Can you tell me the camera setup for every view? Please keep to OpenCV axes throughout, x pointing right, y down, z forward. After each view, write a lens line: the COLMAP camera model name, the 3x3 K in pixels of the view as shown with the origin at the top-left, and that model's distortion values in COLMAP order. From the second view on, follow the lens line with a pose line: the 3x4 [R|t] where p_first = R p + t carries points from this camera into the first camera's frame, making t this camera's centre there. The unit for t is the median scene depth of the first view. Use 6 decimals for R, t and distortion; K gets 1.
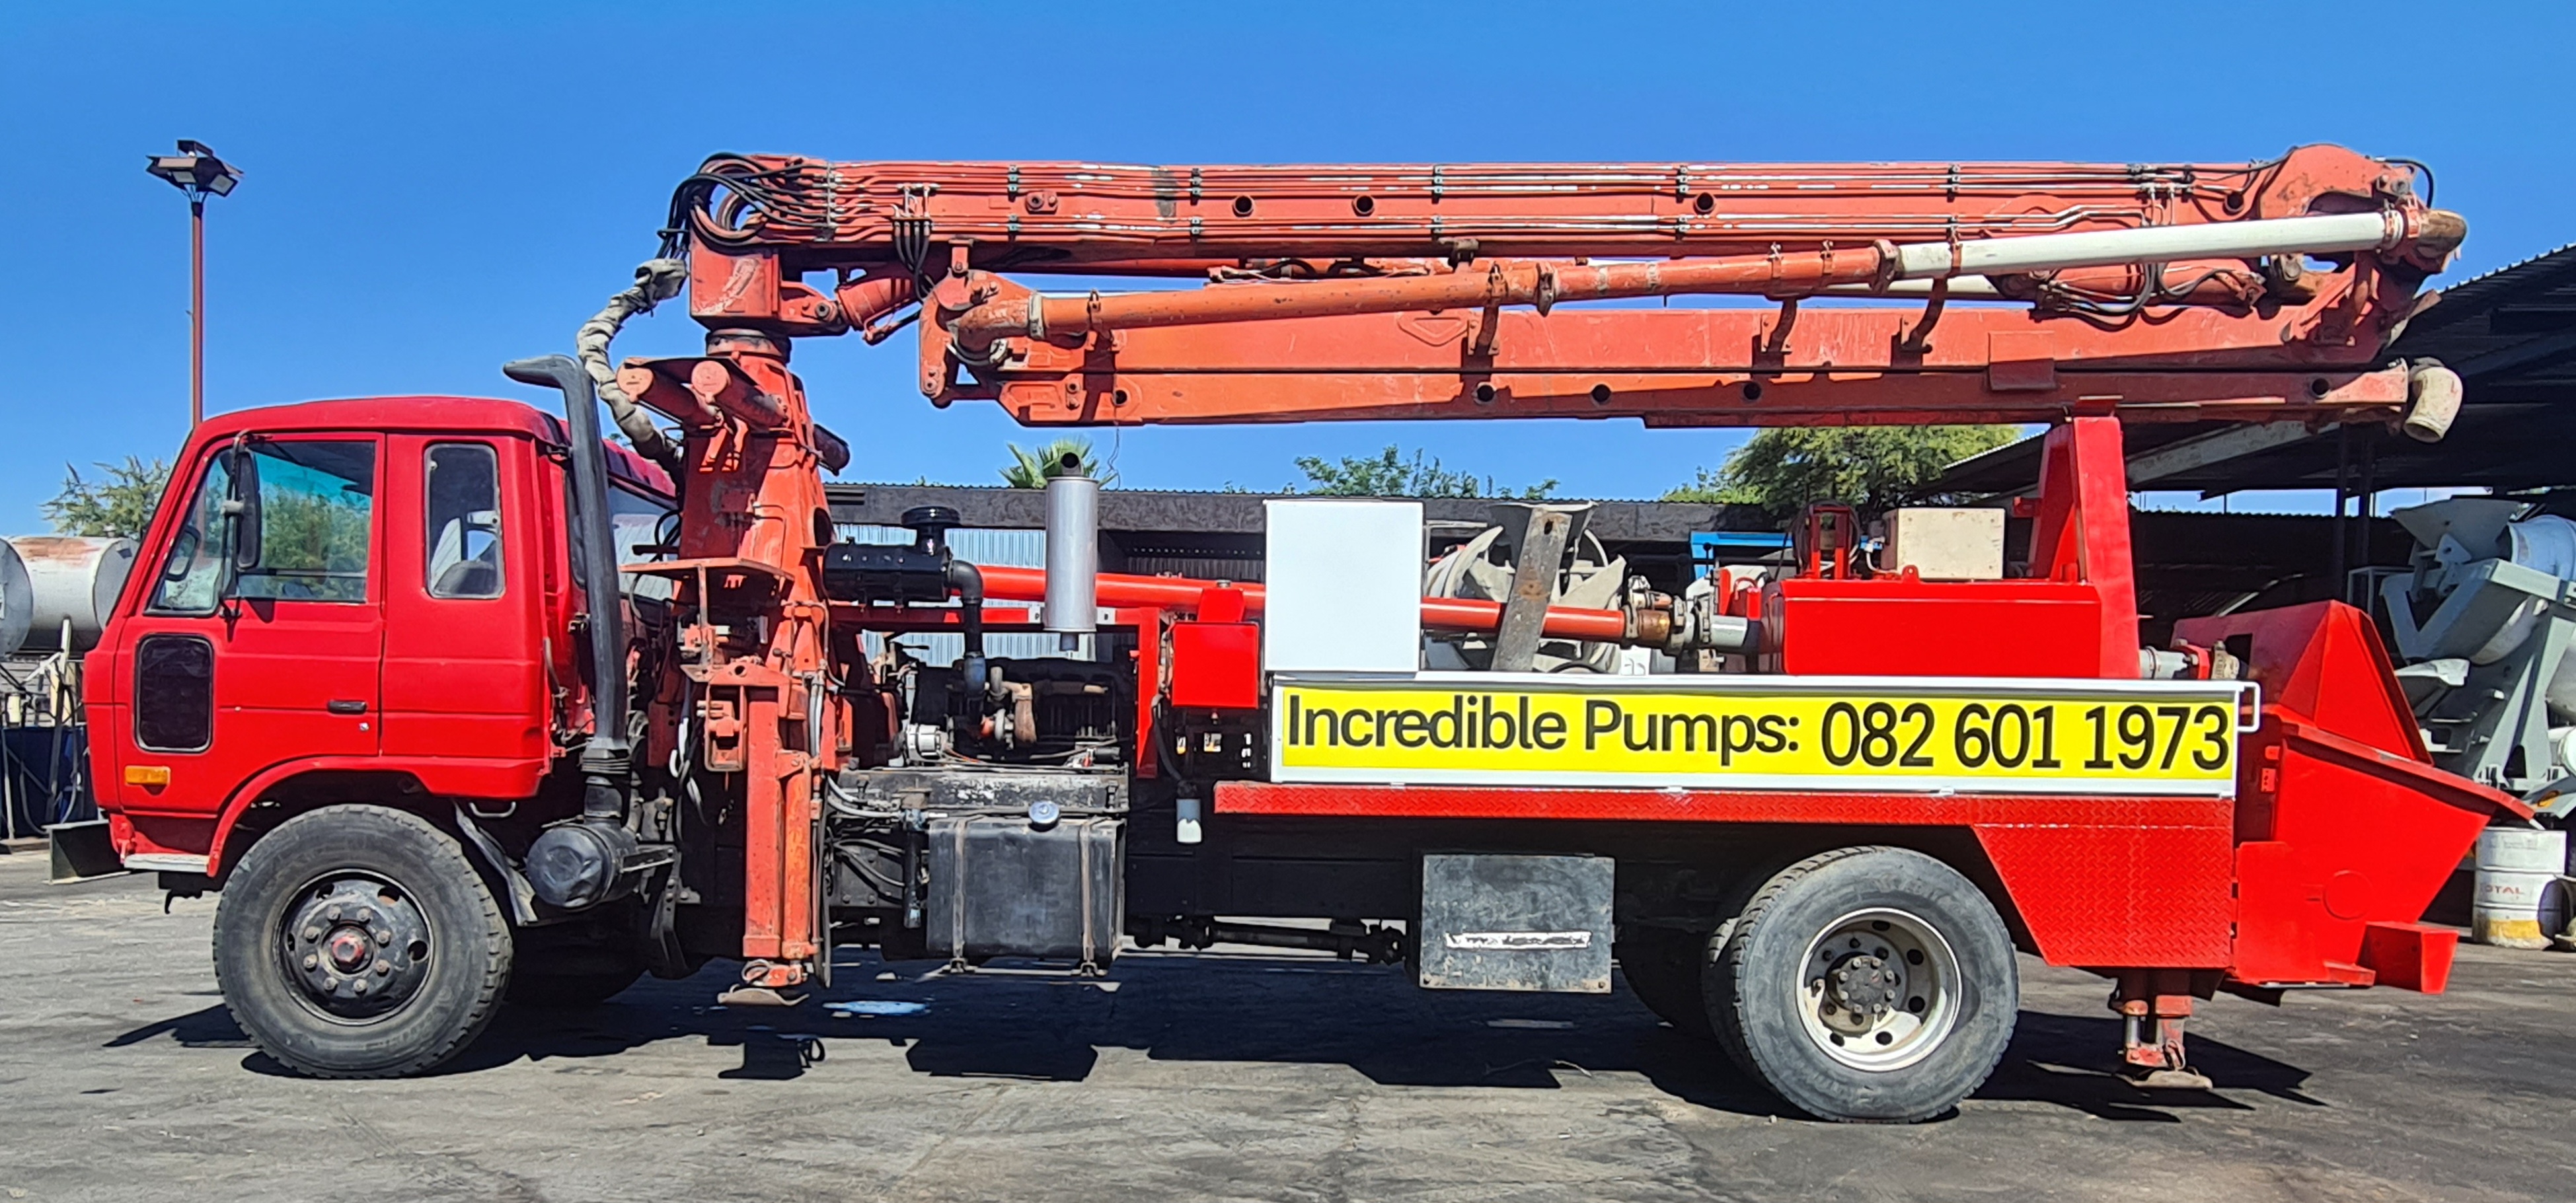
lens RADIAL K [[2040.4, 0, 1166.1], [0, 2040.4, 685.8], [0, 0, 1]] dist [-0.014265, -0.007062]
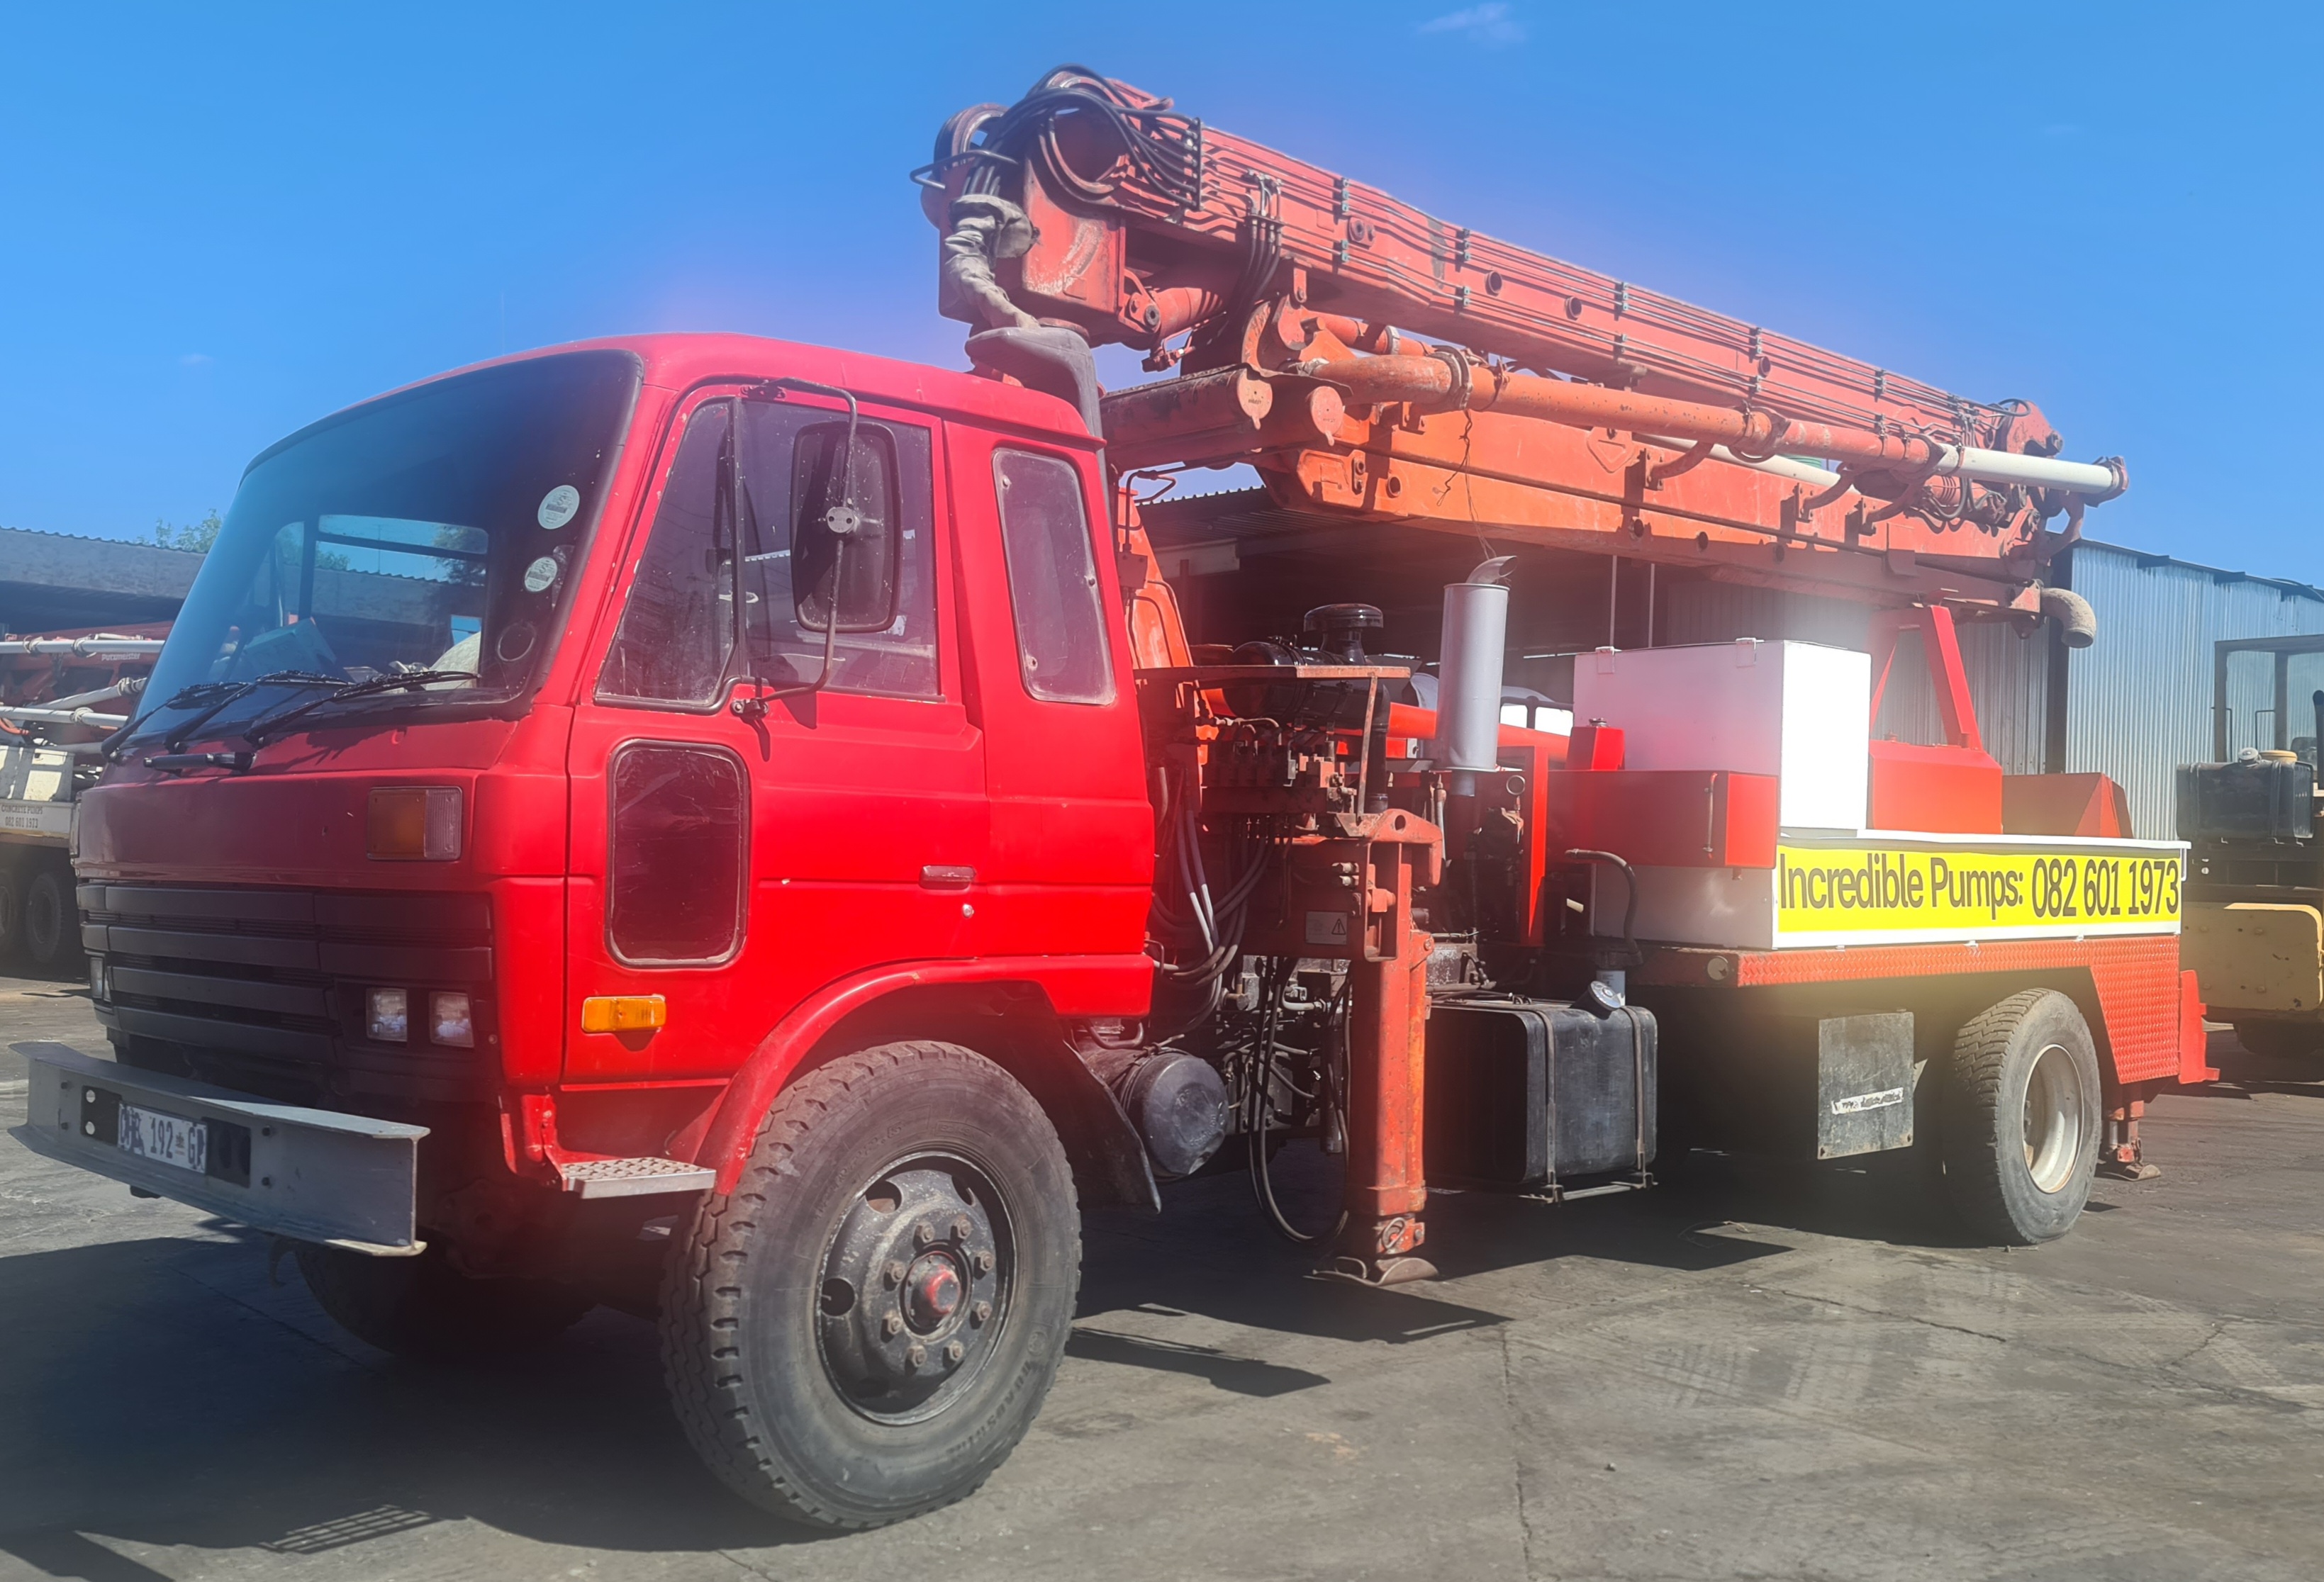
lens RADIAL K [[2199.0, 0, 1168.1], [0, 2199.0, 774.4], [0, 0, 1]] dist [0.034071, 0.002779]
pose [[0.669431, 0.022710, 0.742527, -0.858416], [-0.018365, 0.999733, -0.014019, -0.011950], [-0.742647, -0.004252, 0.669670, 0.543793]]
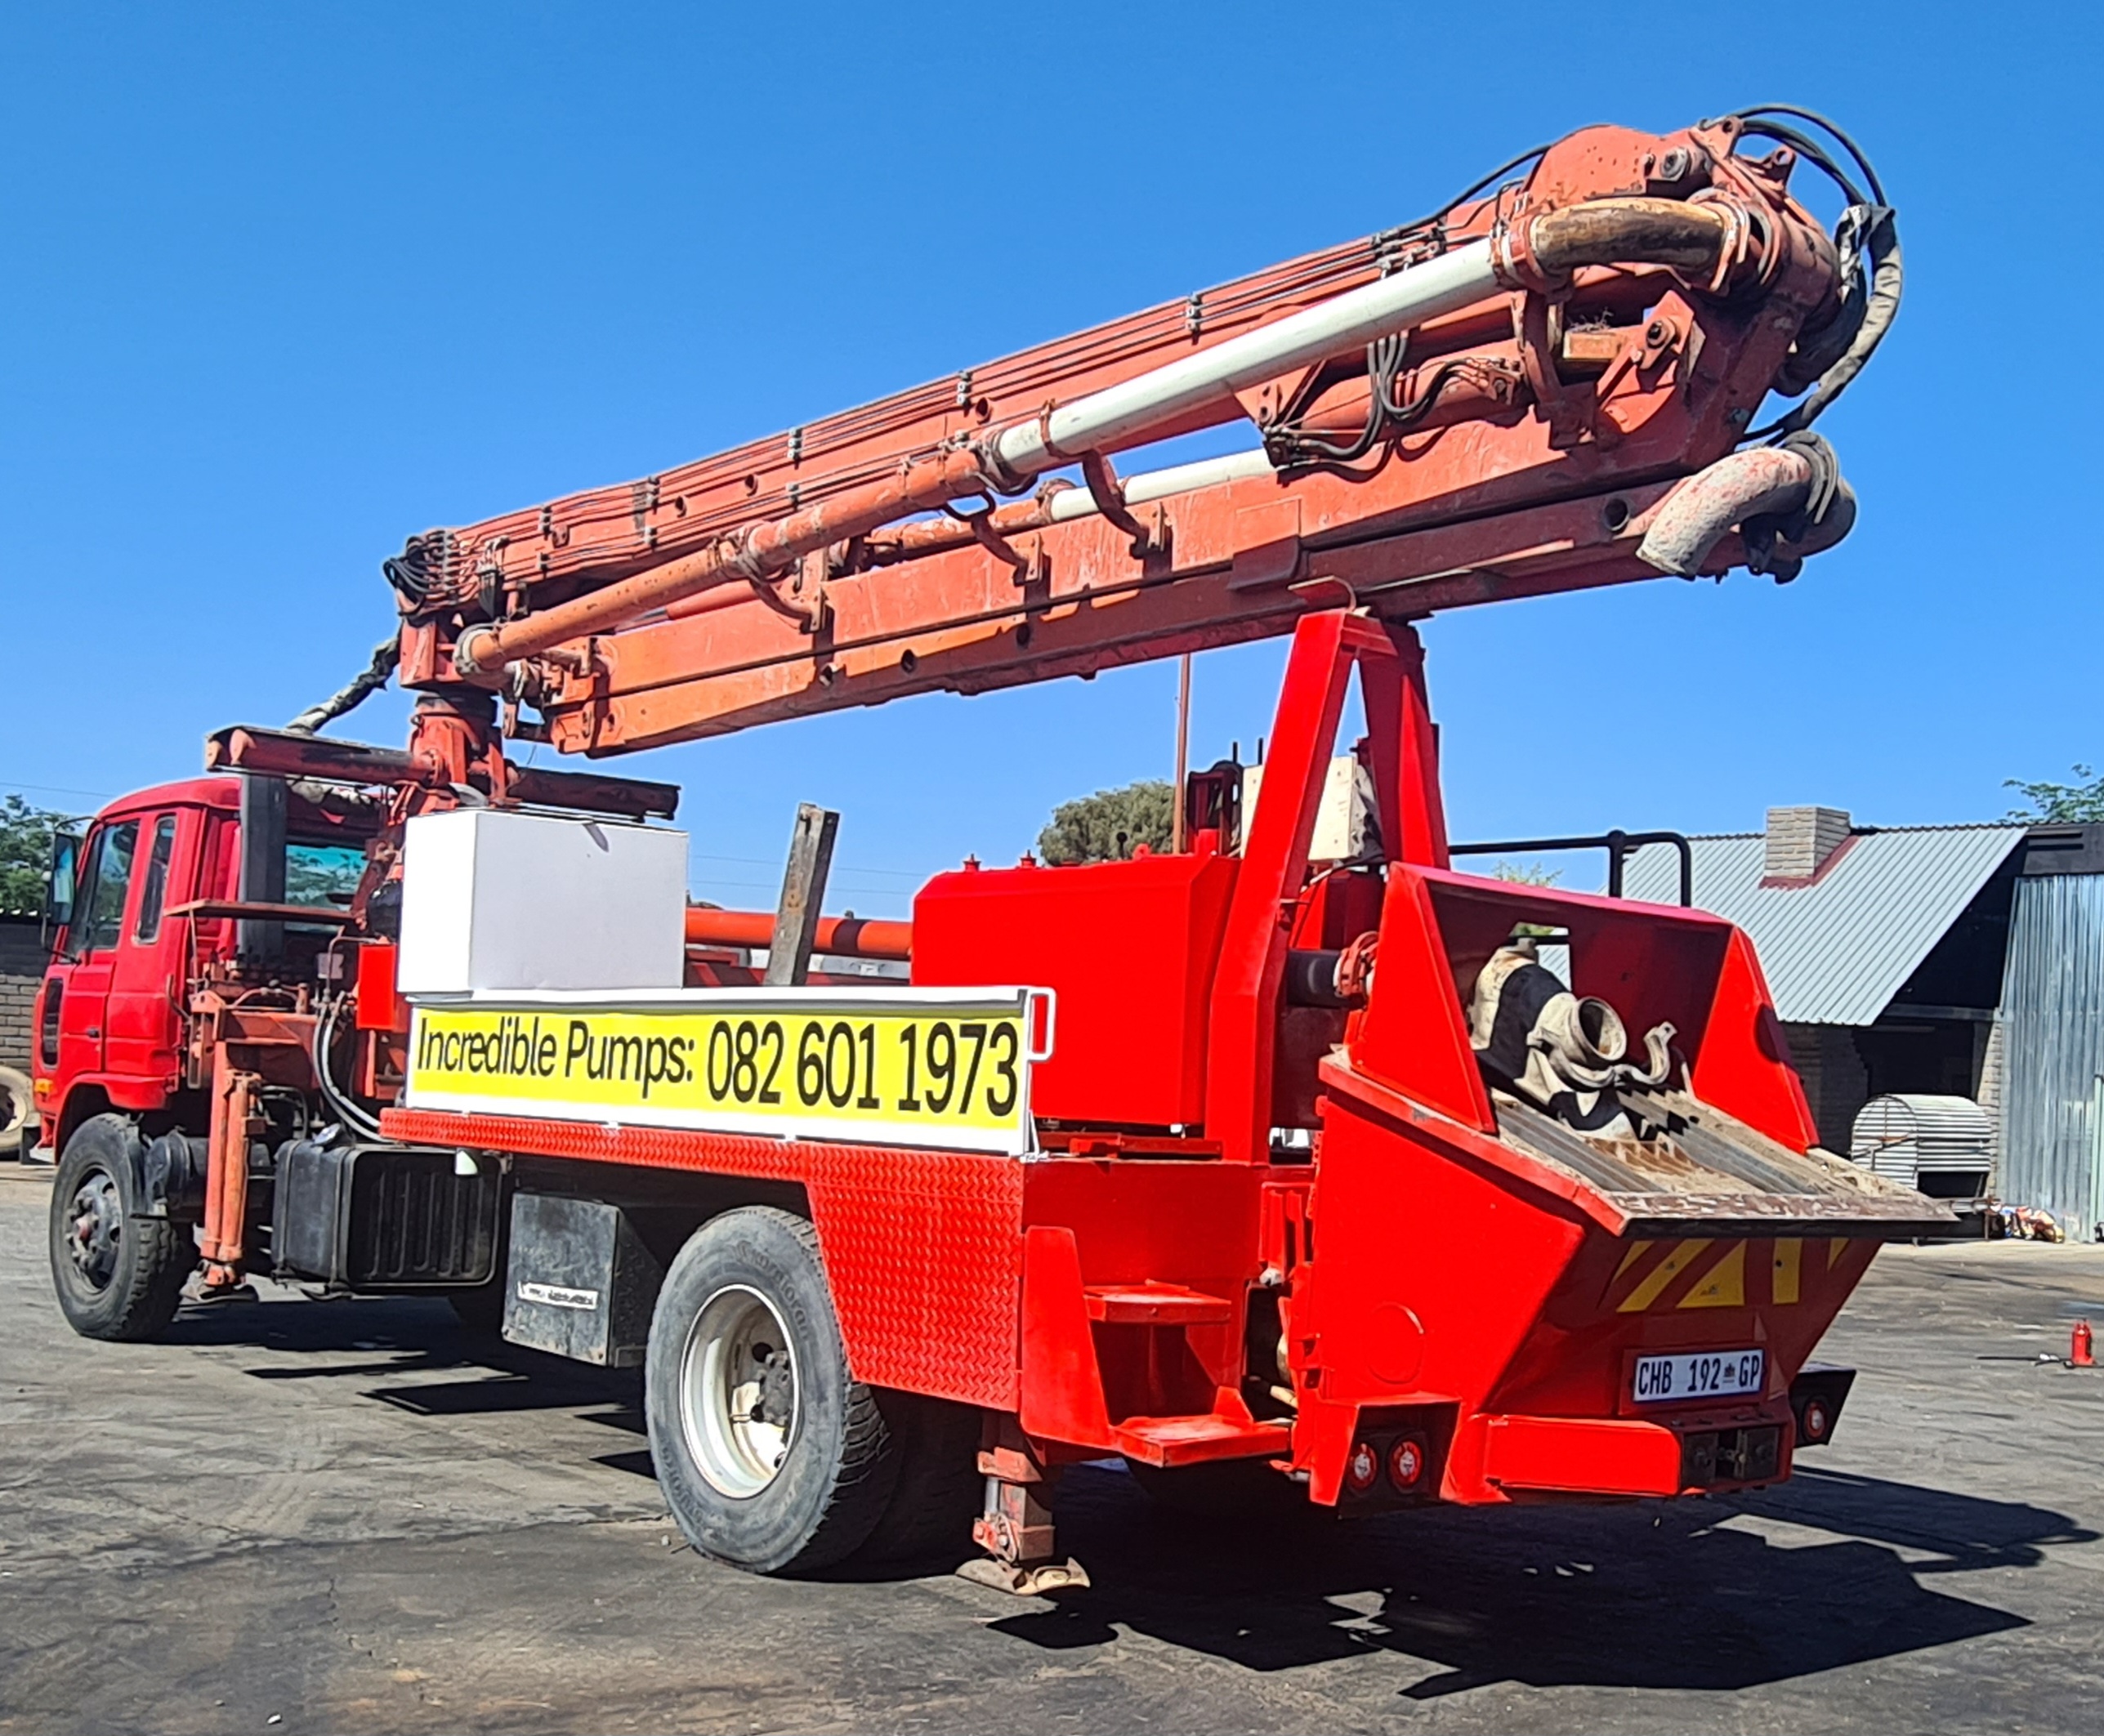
lens RADIAL K [[2391.6, 0, 1052.4], [0, 2391.6, 883.2], [0, 0, 1]] dist [-0.032736, 0.000000]
pose [[0.681724, -0.047010, -0.730098, 1.090052], [-0.021248, 0.996240, -0.083986, 0.029807], [0.731301, 0.072769, 0.678162, 0.450463]]
